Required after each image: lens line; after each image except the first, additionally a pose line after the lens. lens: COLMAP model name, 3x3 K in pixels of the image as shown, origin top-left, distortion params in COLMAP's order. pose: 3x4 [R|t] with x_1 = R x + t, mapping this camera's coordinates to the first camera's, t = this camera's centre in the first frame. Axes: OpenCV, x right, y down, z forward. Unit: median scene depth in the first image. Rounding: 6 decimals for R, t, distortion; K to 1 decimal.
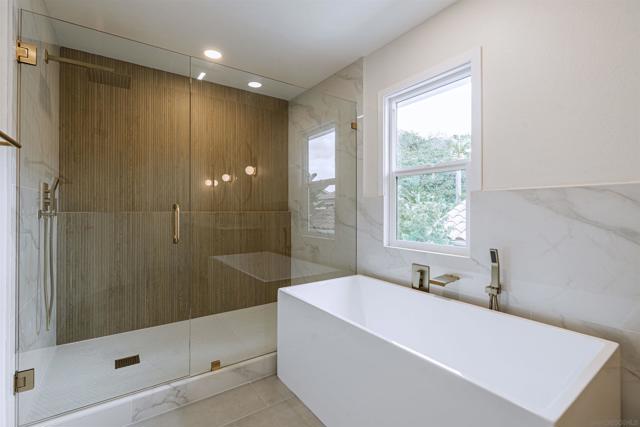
lens RADIAL K [[289.9, 0, 320.0], [0, 289.9, 213.5], [0, 0, 1]] dist [-0.012003, -0.000423]
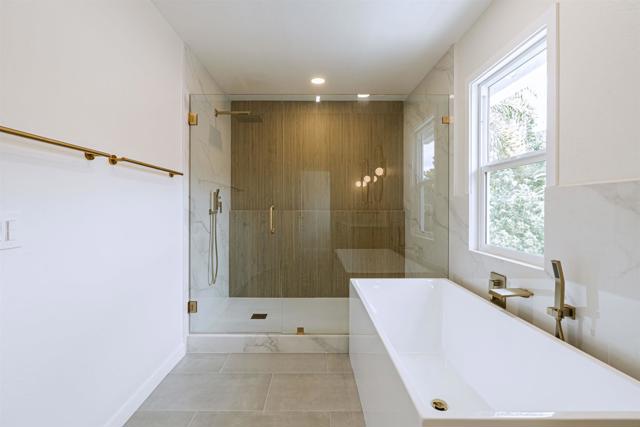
lens RADIAL K [[298.6, 0, 320.0], [0, 298.6, 213.5], [0, 0, 1]] dist [-0.000127, 0.000253]
pose [[0.820253, 0.011759, -0.571881, 0.366832], [-0.008453, 0.999929, 0.008436, -0.004944], [0.571939, -0.002086, 0.820293, -0.029724]]
